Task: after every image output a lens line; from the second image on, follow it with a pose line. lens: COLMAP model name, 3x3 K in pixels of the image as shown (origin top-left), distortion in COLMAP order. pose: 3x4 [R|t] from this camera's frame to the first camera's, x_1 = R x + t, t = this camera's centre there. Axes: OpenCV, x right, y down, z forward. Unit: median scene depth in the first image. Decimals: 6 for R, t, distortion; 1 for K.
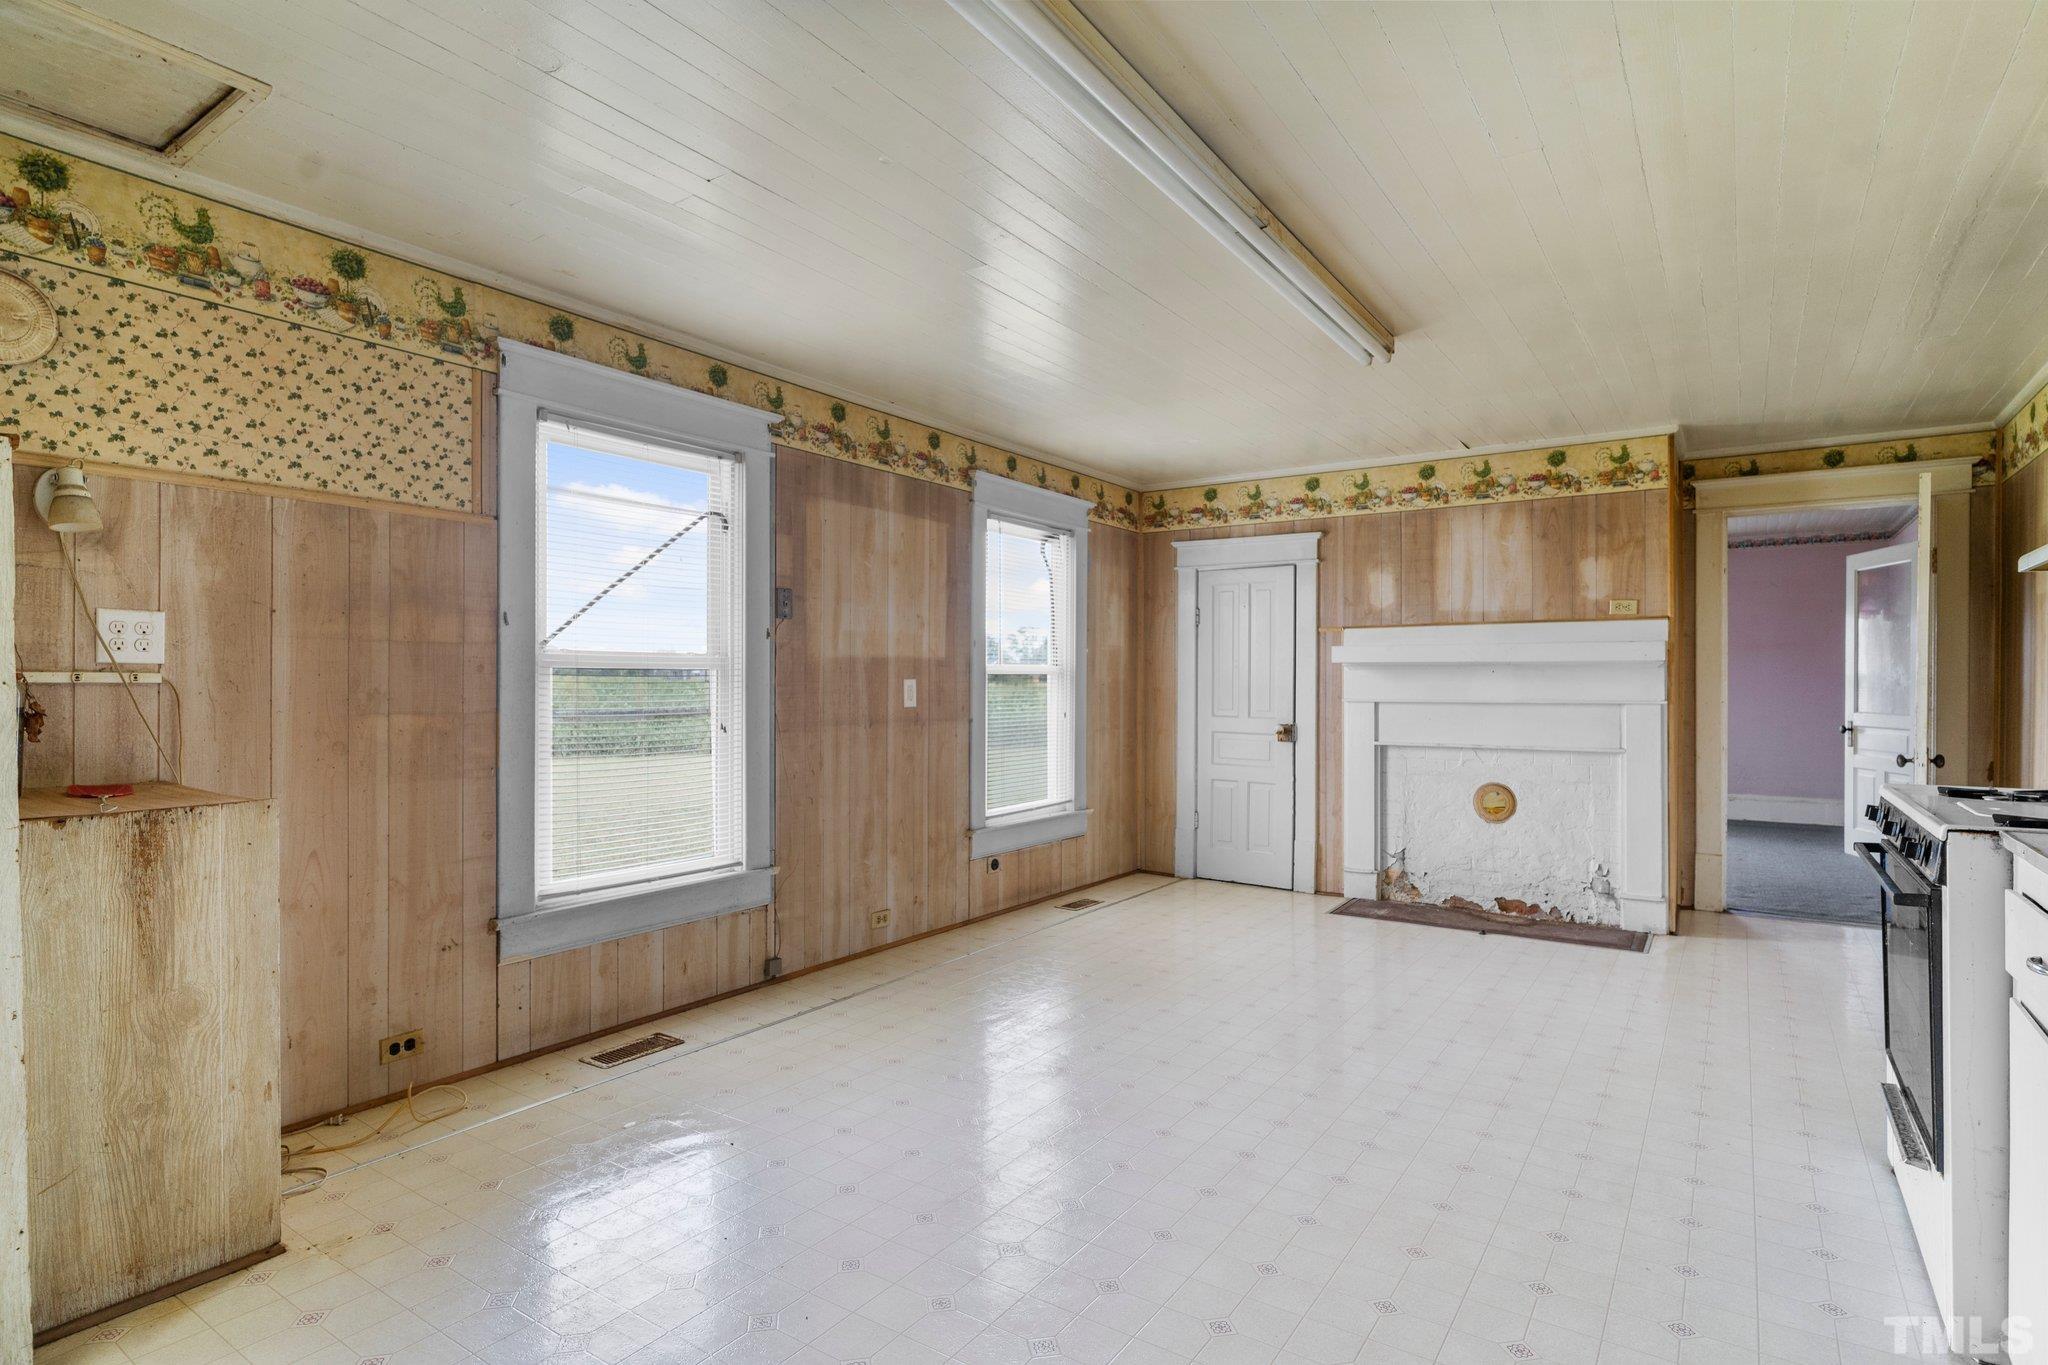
lens RADIAL K [[1052.2, 0, 1017.5], [0, 1052.2, 683.6], [0, 0, 1]] dist [-0.004778, -0.002044]
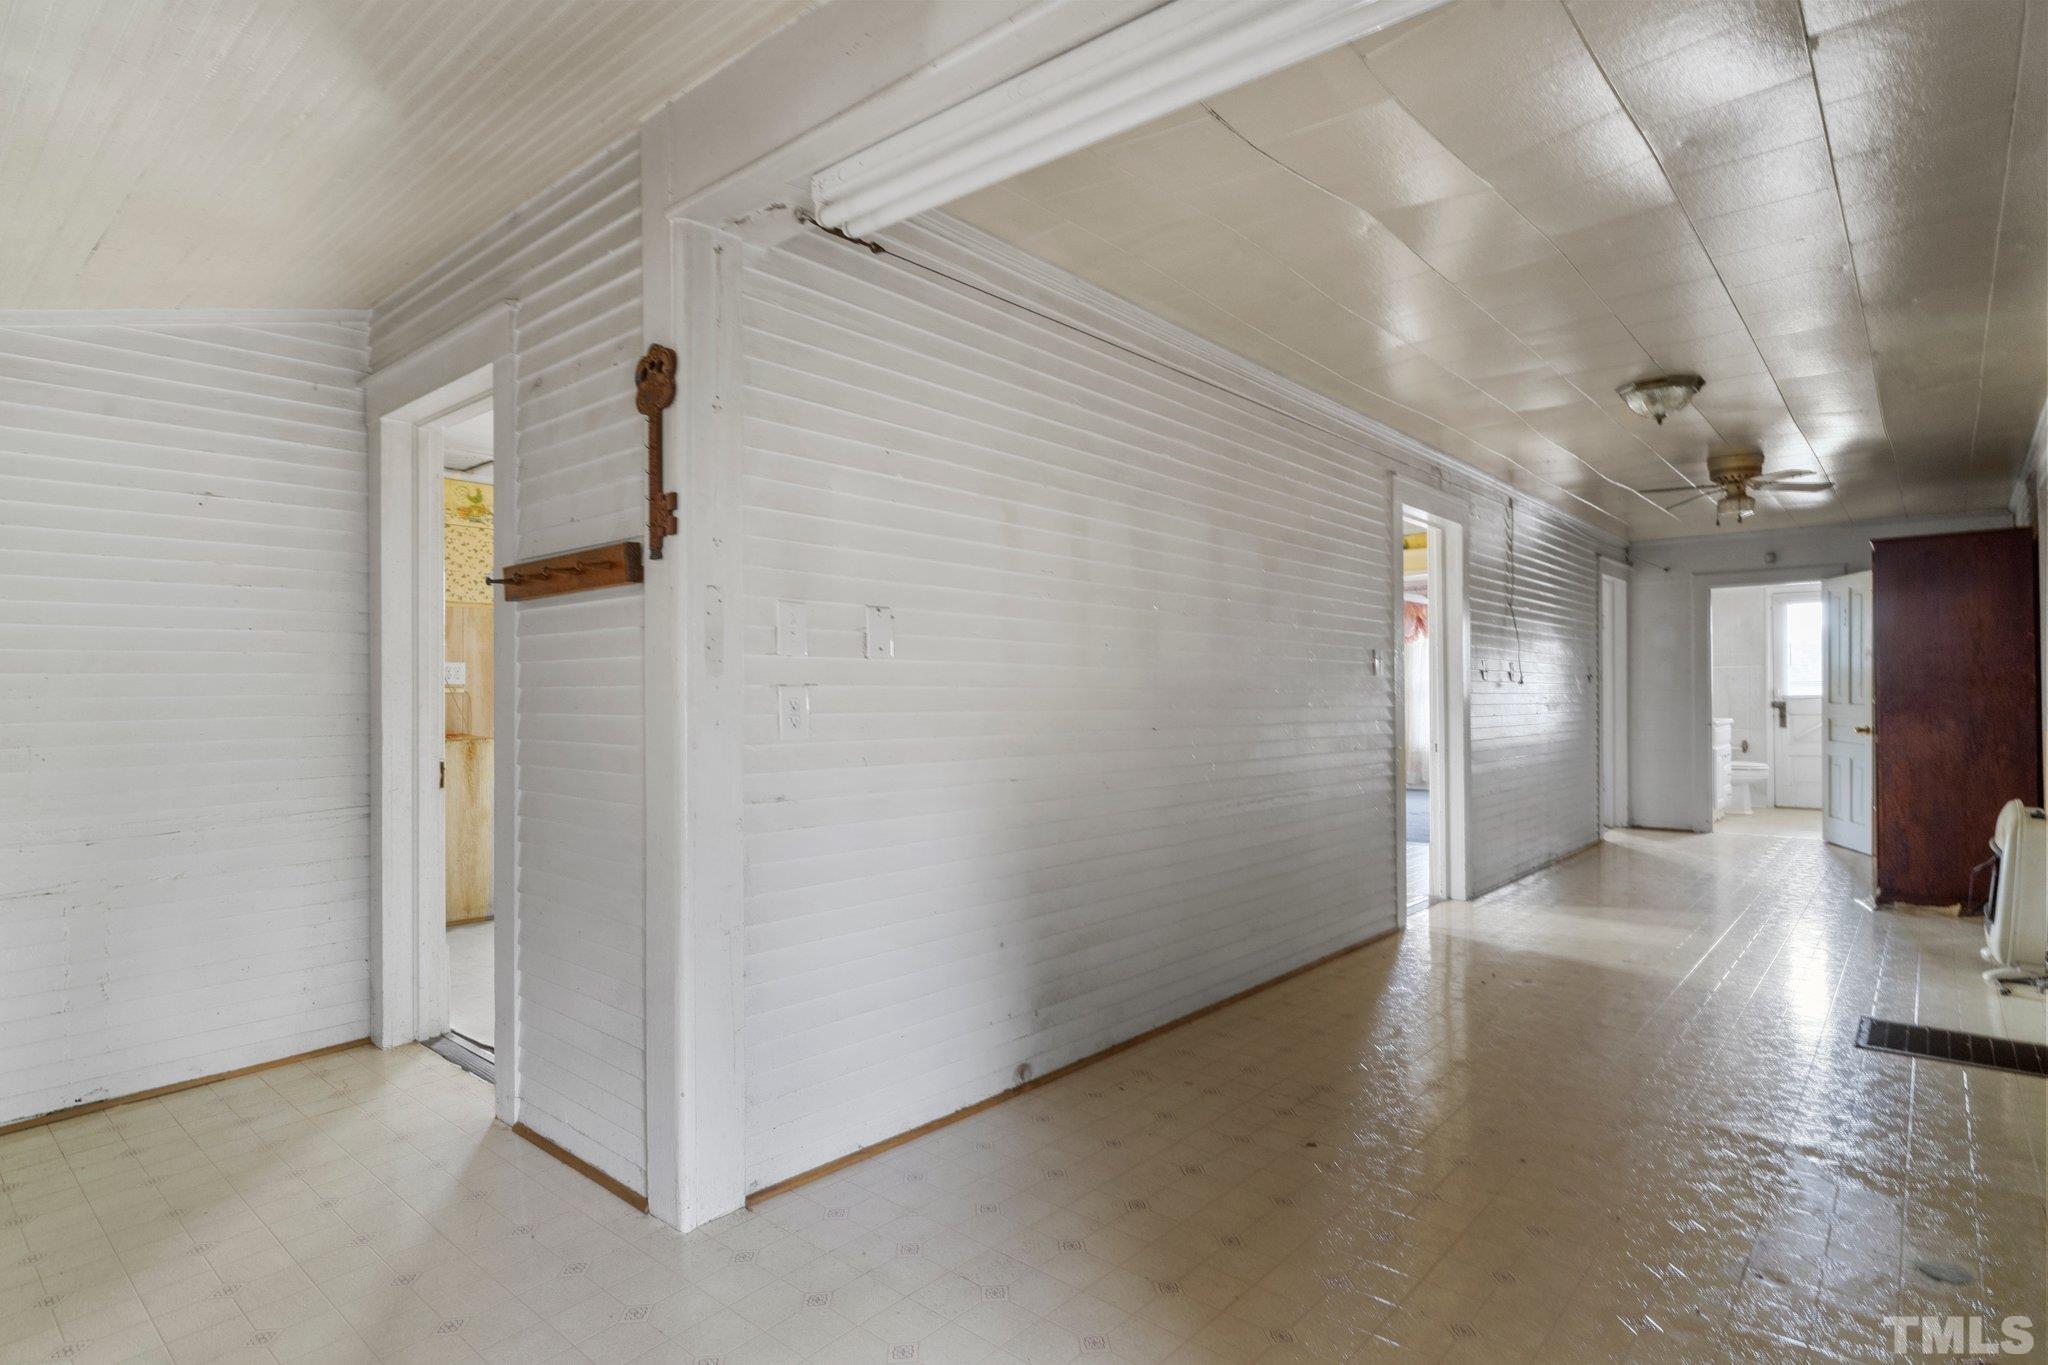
lens RADIAL K [[1052.2, 0, 1020.8], [0, 1052.2, 691.2], [0, 0, 1]] dist [-0.004778, -0.002044]
pose [[0.994836, -0.004280, -0.101401, 0.677733], [0.003263, 0.999943, -0.010195, 0.025697], [0.101438, 0.009812, 0.994793, -1.235775]]
